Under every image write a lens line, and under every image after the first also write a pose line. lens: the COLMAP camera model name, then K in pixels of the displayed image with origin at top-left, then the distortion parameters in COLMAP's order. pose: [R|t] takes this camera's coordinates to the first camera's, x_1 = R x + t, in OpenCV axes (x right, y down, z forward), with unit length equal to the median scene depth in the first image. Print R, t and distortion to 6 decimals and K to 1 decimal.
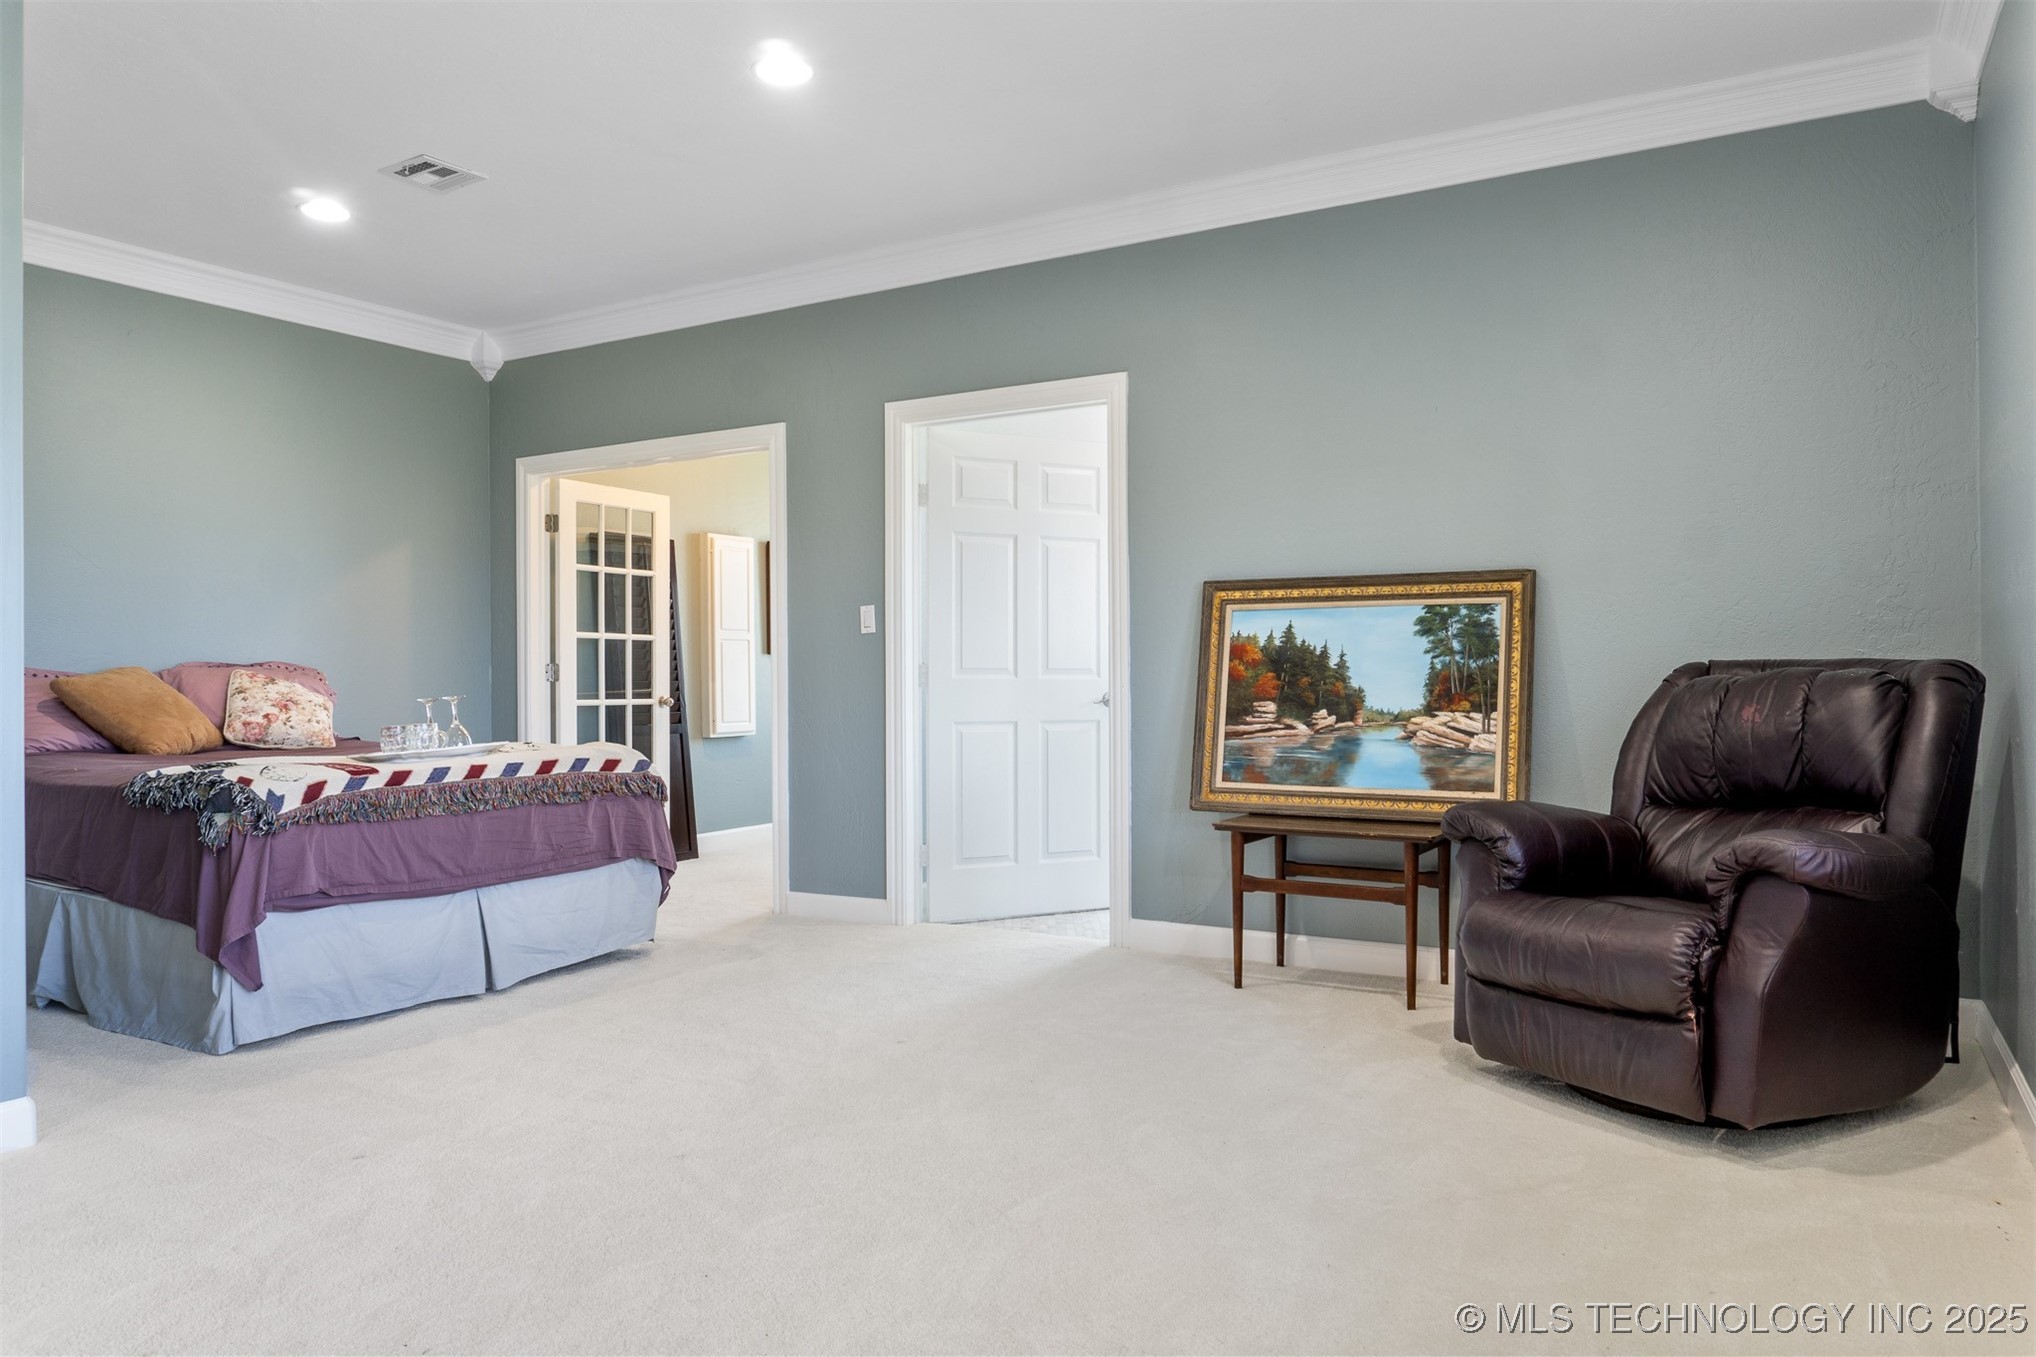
lens RADIAL K [[1354.9, 0, 1018.9], [0, 1354.9, 728.9], [0, 0, 1]] dist [-0.004459, -0.000860]
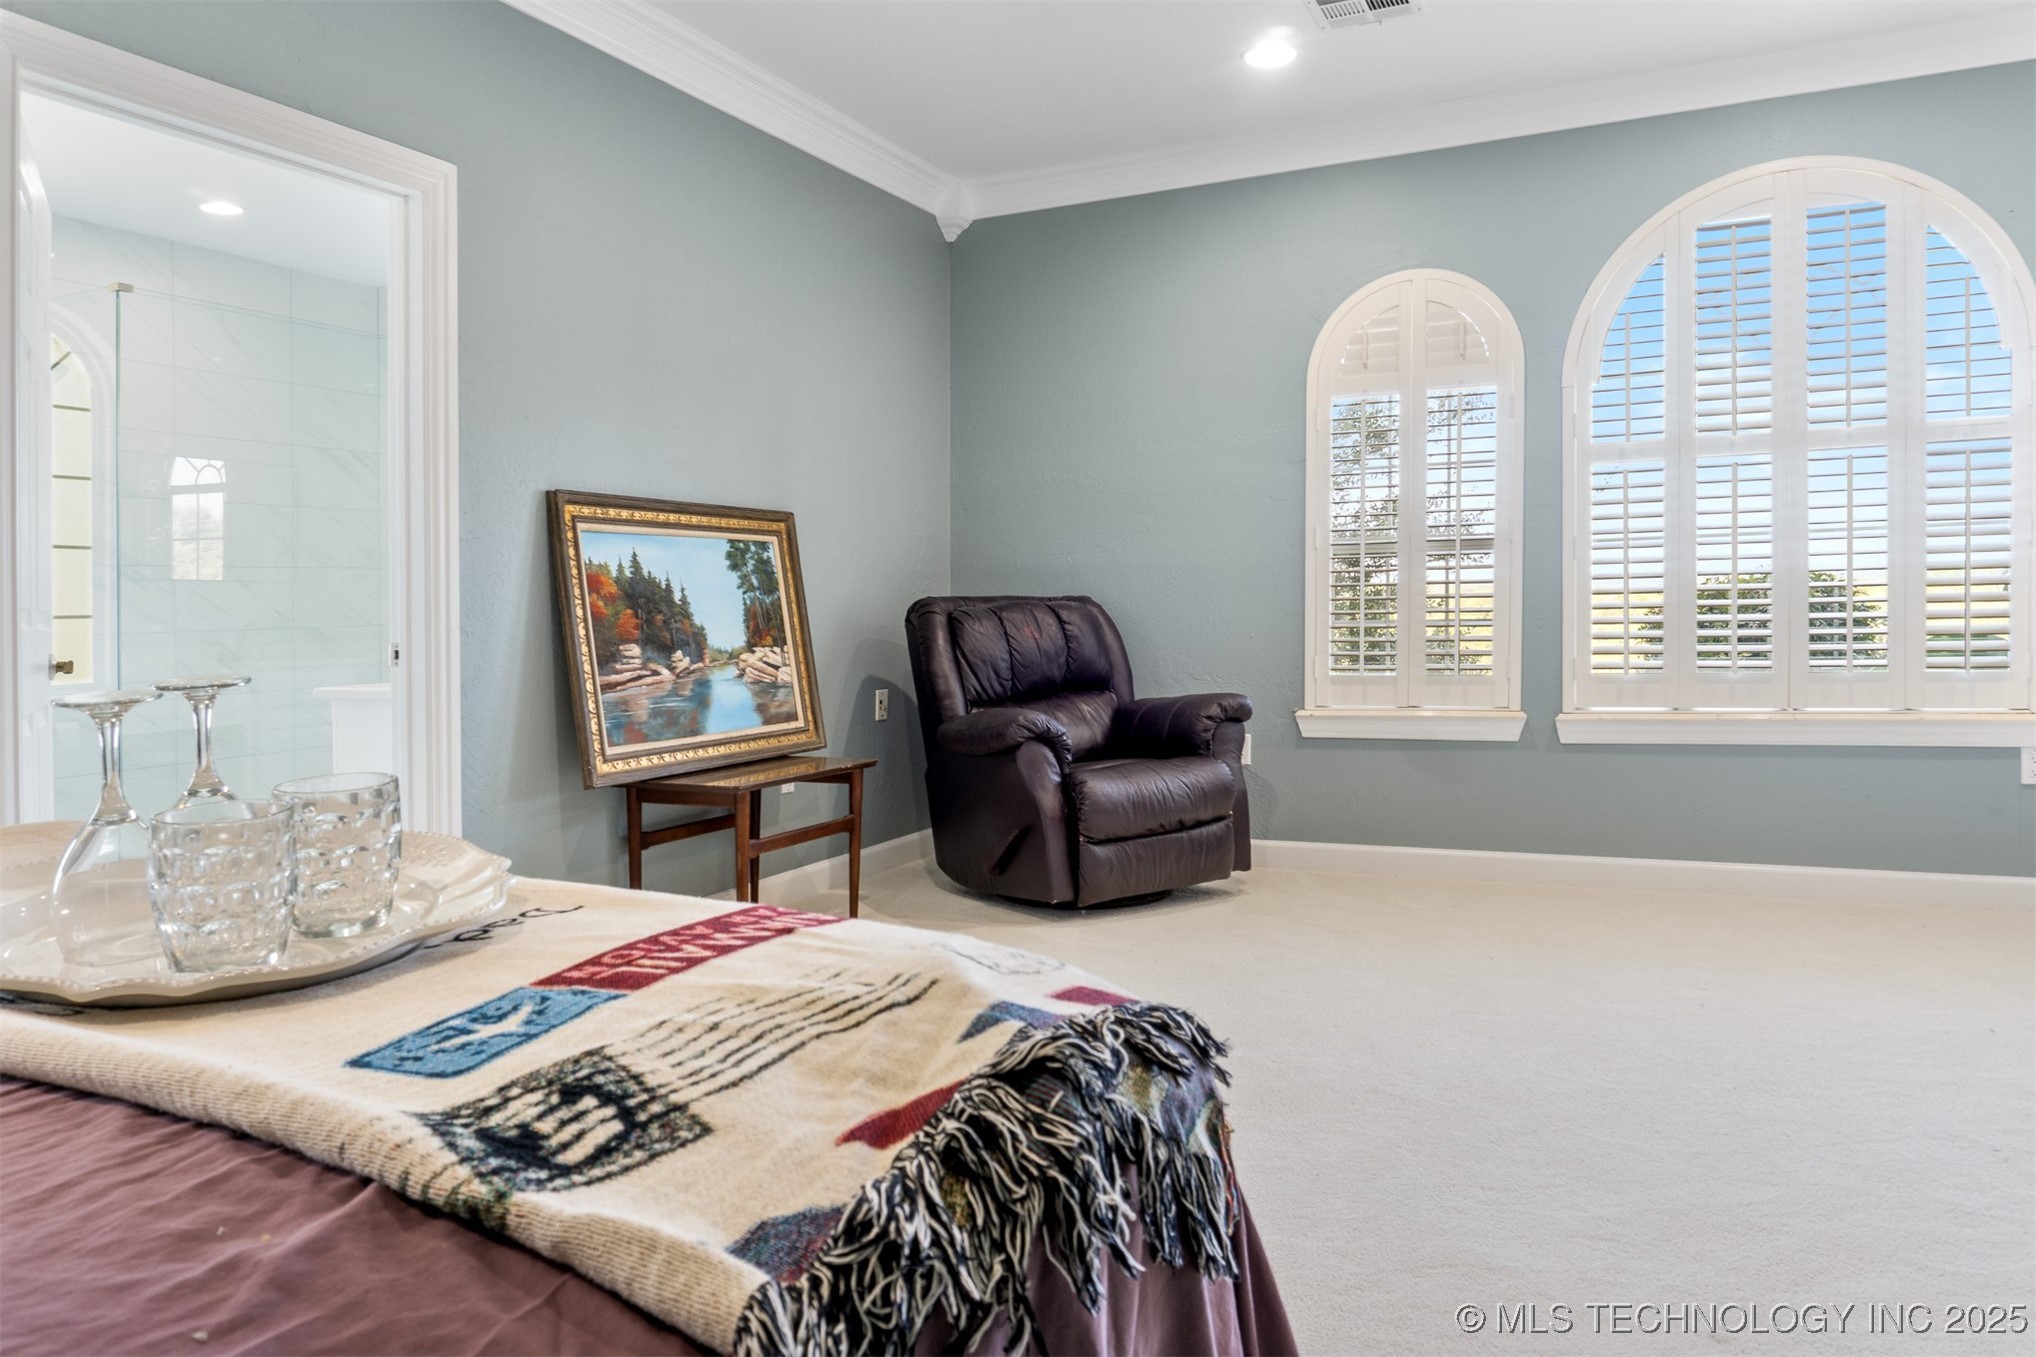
lens RADIAL K [[1371.0, 0, 1008.6], [0, 1371.0, 677.9], [0, 0, 1]] dist [-0.024265, -0.003889]
pose [[-0.069820, -0.043368, 0.996616, -0.685917], [0.061561, 0.996963, 0.047696, -0.026103], [-0.995658, 0.064683, -0.066938, 0.853436]]
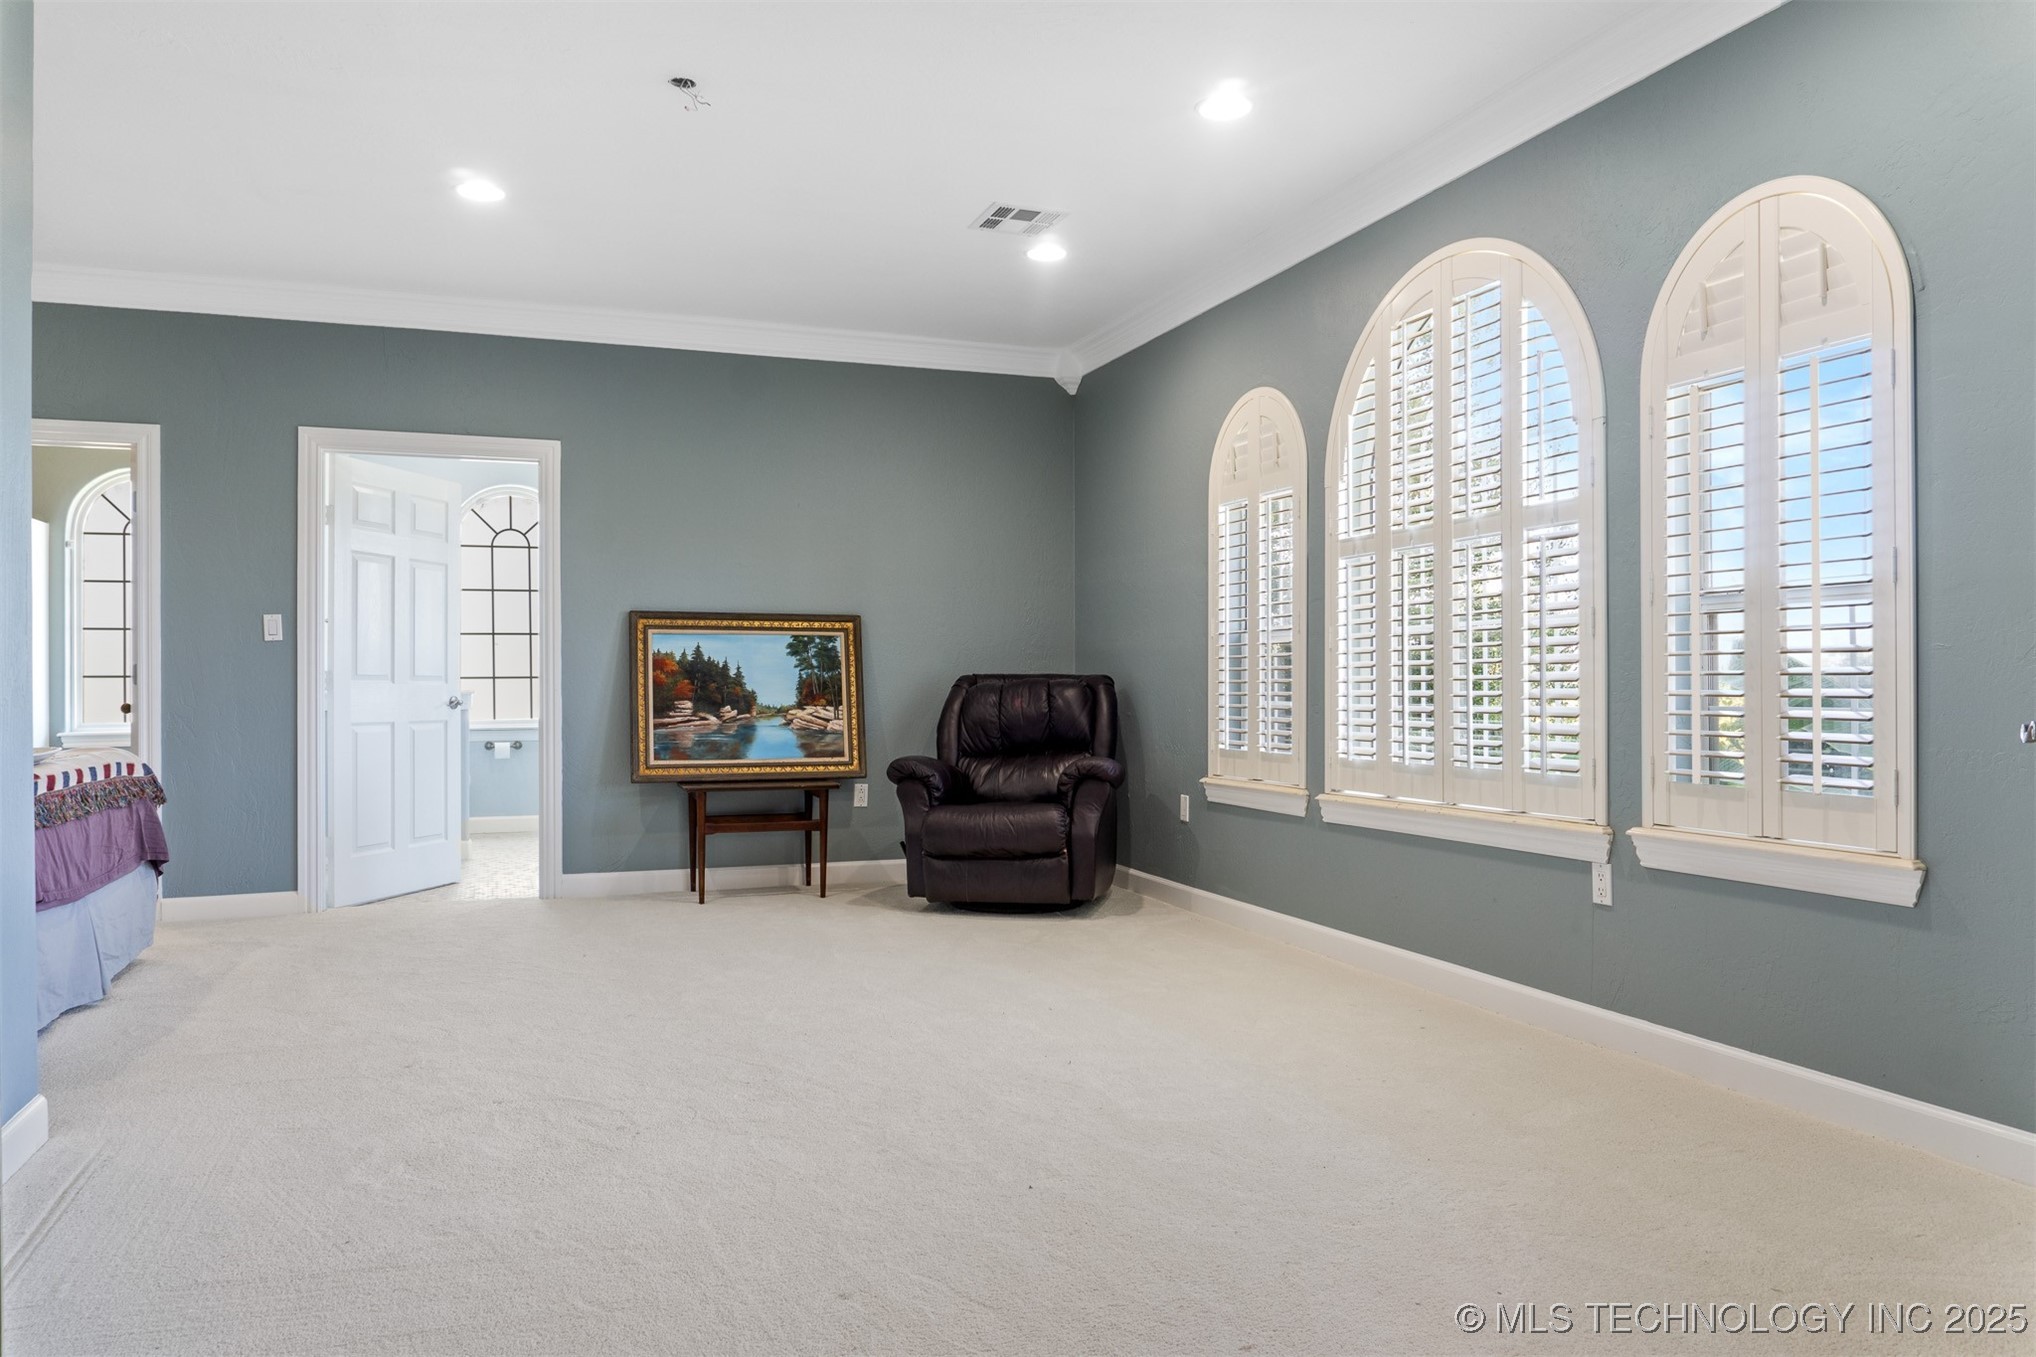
lens RADIAL K [[1354.9, 0, 1018.9], [0, 1354.9, 728.9], [0, 0, 1]] dist [-0.004459, -0.000860]
pose [[0.640135, -0.022330, 0.767938, -0.679213], [0.028211, 0.999587, 0.005550, 0.010764], [-0.767745, 0.018111, 0.640500, -0.148310]]
